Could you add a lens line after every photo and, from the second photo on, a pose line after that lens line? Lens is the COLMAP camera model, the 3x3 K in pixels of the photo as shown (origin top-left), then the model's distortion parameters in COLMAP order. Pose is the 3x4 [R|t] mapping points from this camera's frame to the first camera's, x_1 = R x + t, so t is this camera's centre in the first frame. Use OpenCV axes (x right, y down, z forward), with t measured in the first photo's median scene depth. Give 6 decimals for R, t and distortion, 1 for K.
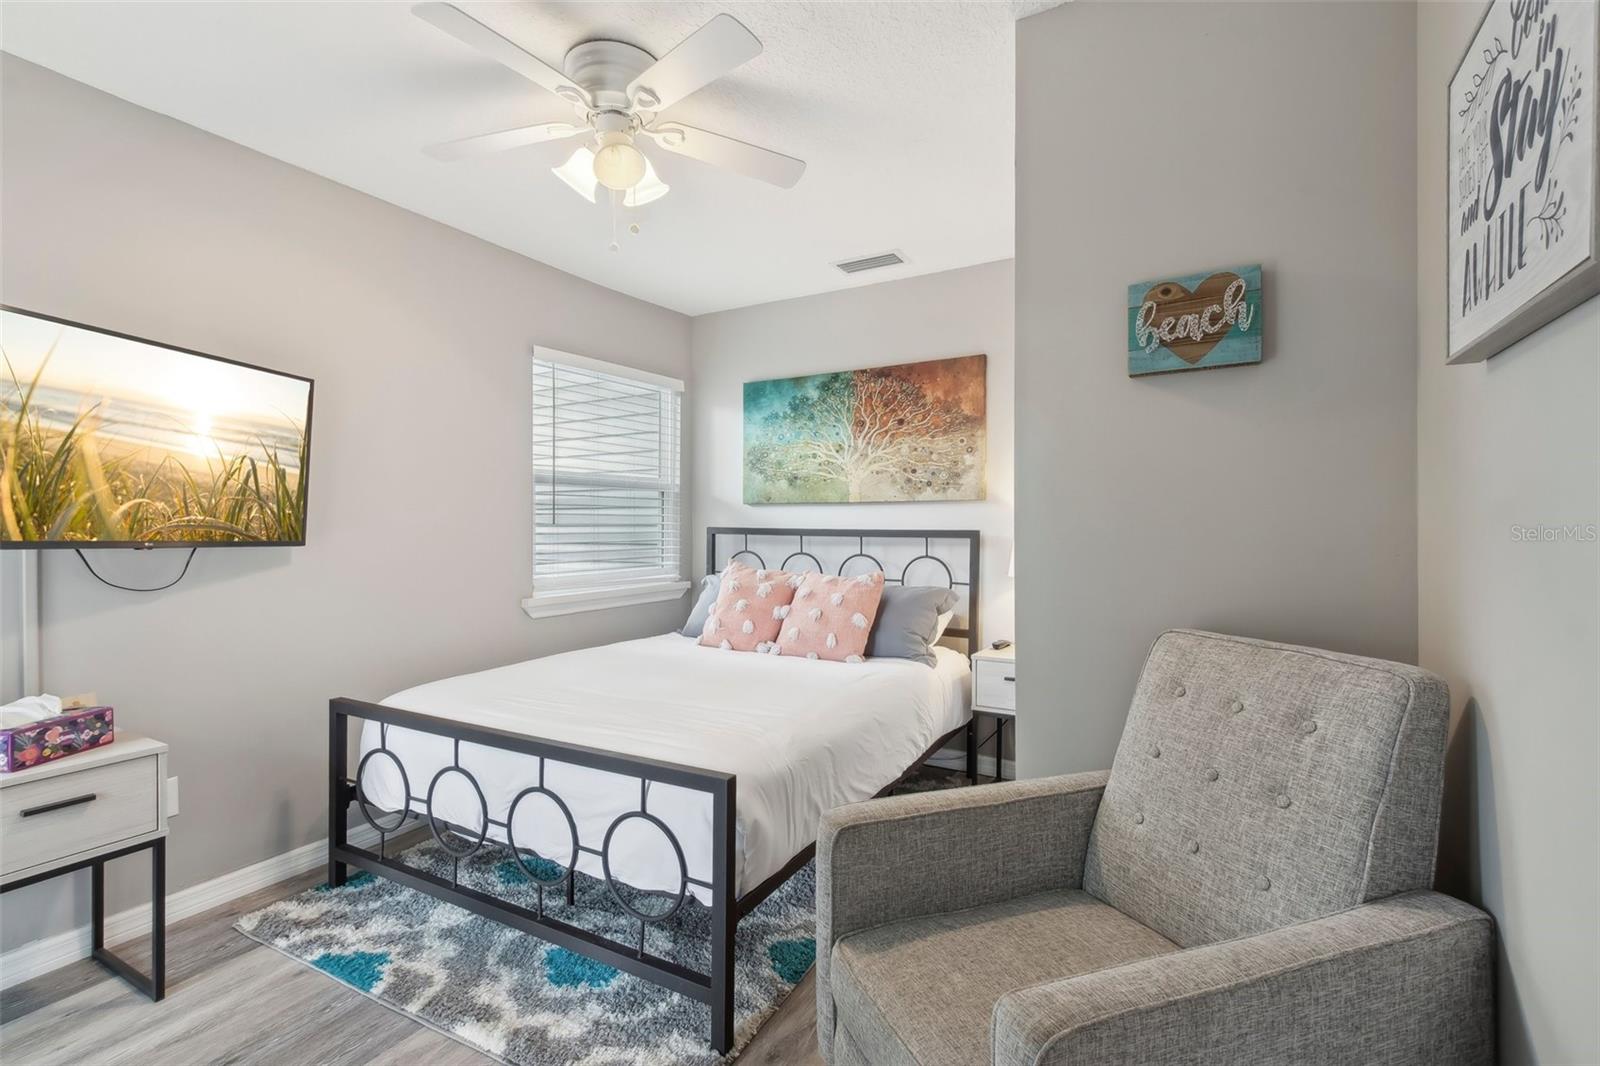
lens RADIAL K [[725.9, 0, 800.5], [0, 725.9, 517.9], [0, 0, 1]] dist [0.000728, -0.002149]
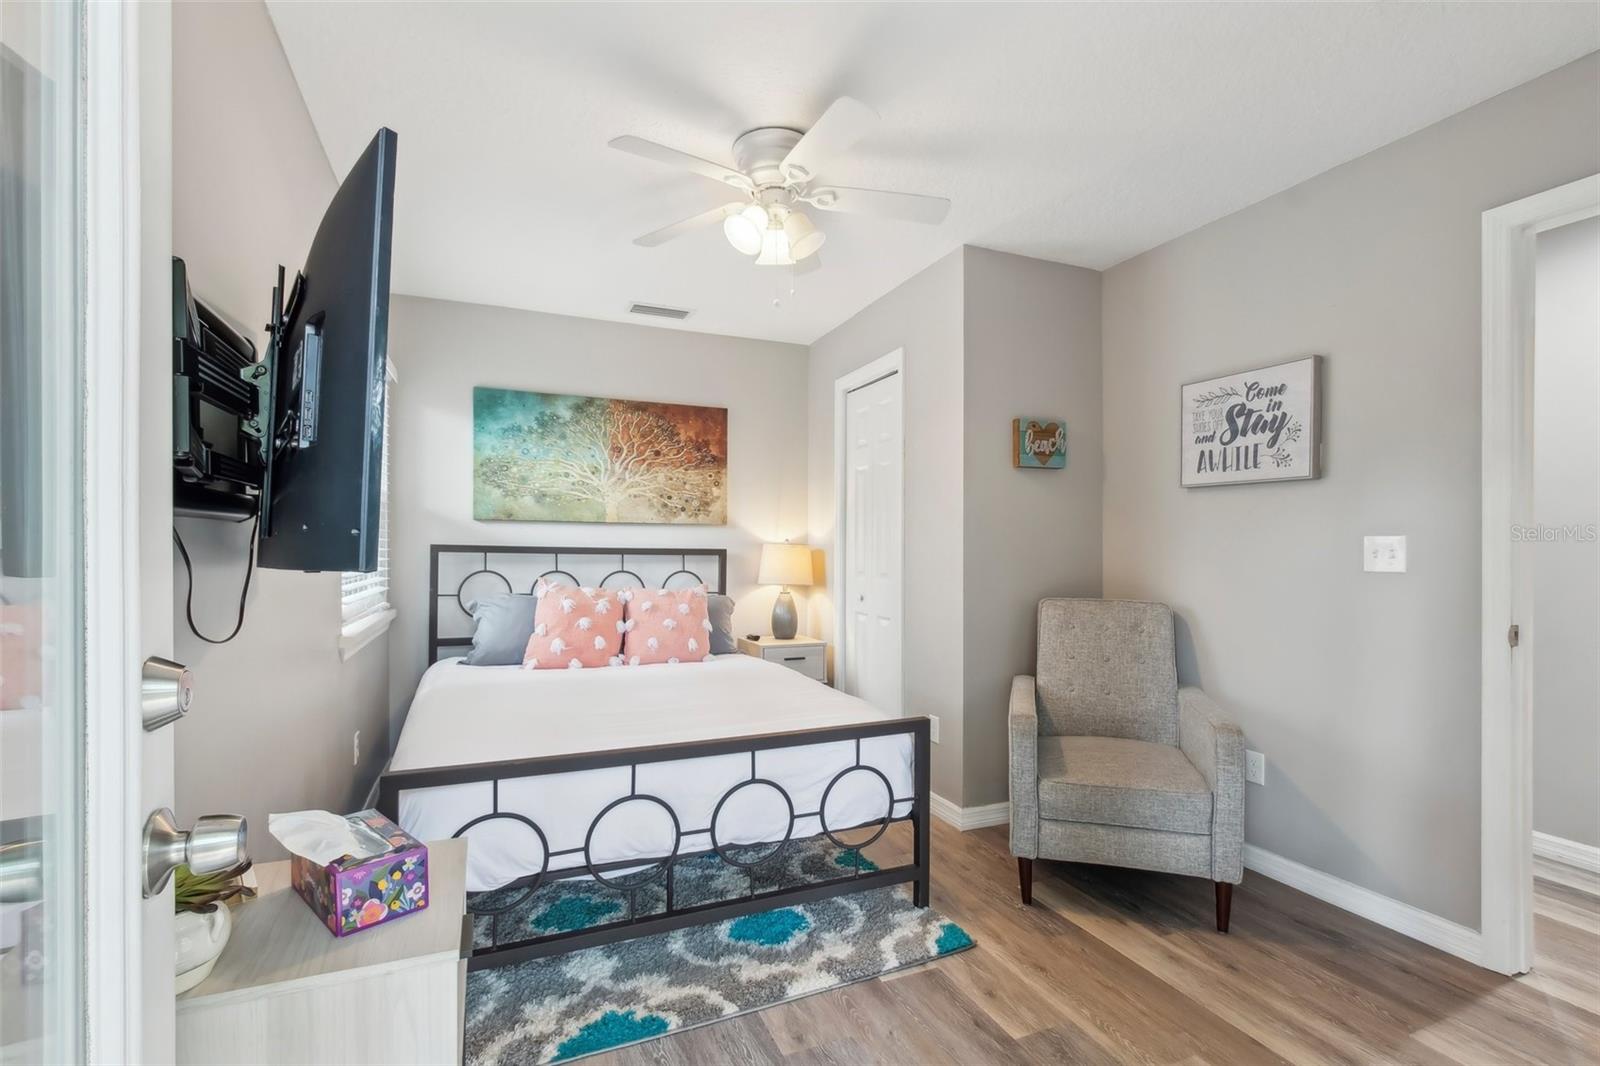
lens RADIAL K [[725.9, 0, 786.1], [0, 725.9, 542.8], [0, 0, 1]] dist [0.000728, -0.002149]
pose [[0.605933, 0.011099, 0.795438, -0.779783], [-0.015449, 0.999878, -0.002183, 0.008113], [-0.795365, -0.010965, 0.606031, 0.188753]]
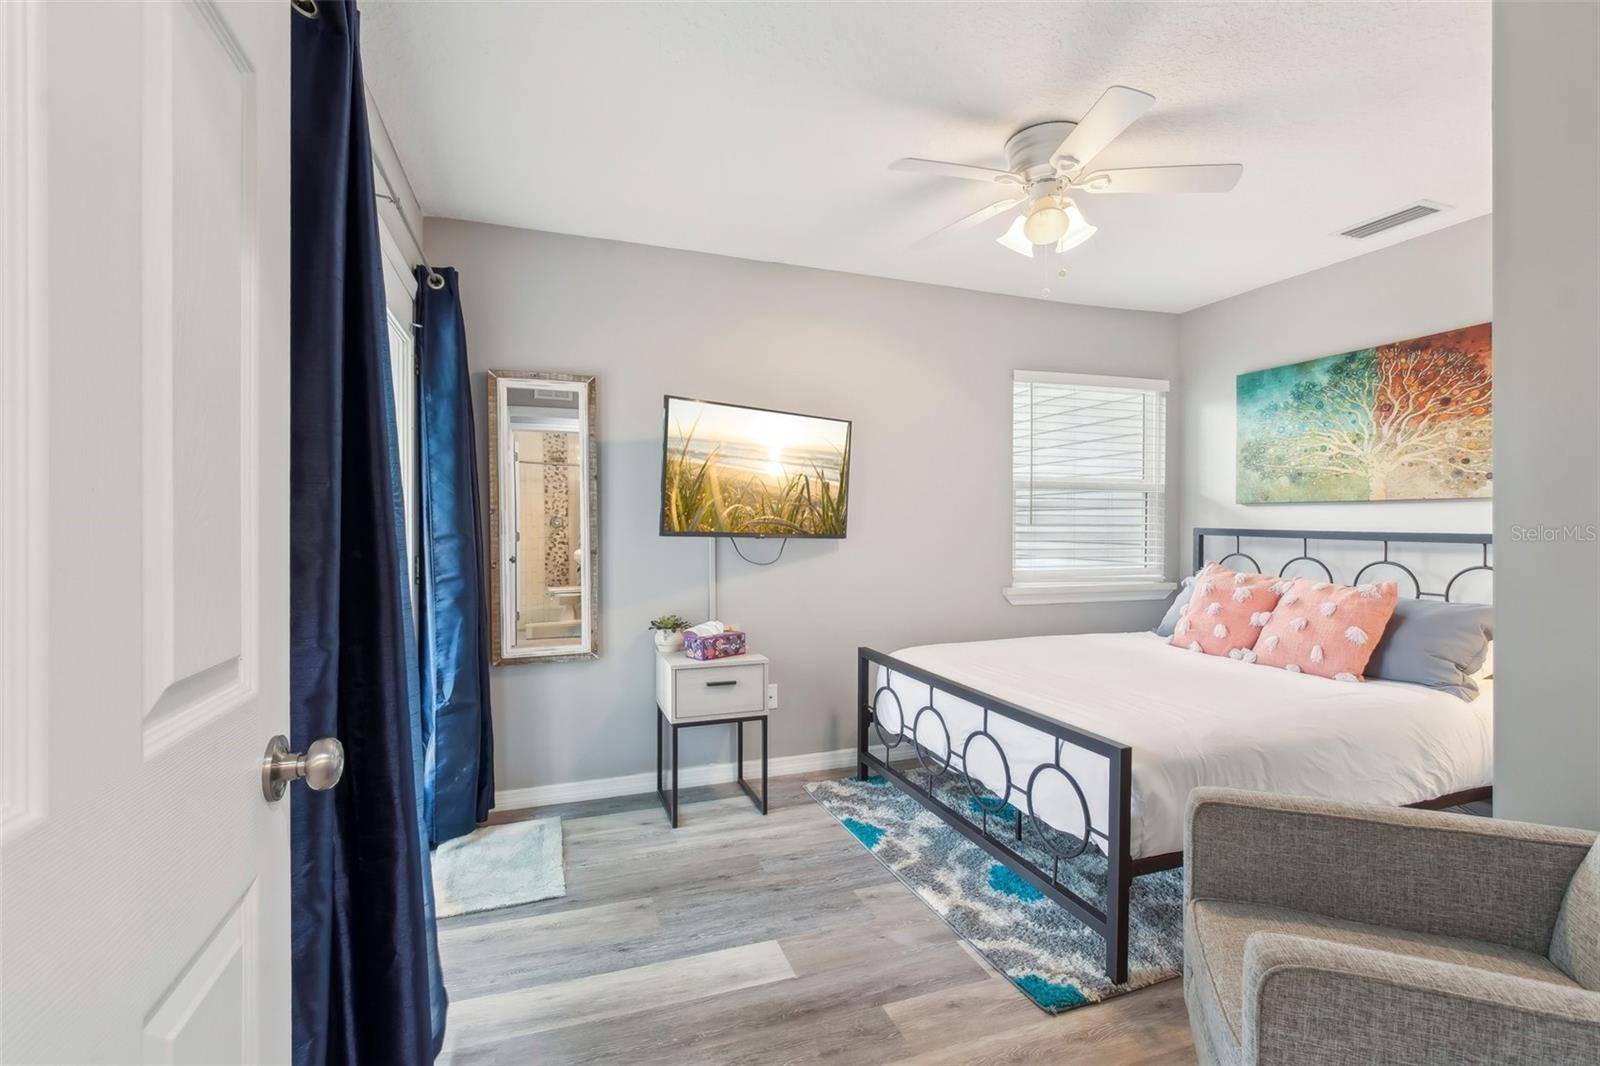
lens RADIAL K [[725.9, 0, 800.1], [0, 725.9, 512.8], [0, 0, 1]] dist [0.000728, -0.002149]
pose [[0.756927, -0.003682, -0.653489, 0.148575], [-0.000265, 0.999982, -0.005941, -0.002356], [0.653499, 0.004671, 0.756913, -0.112938]]
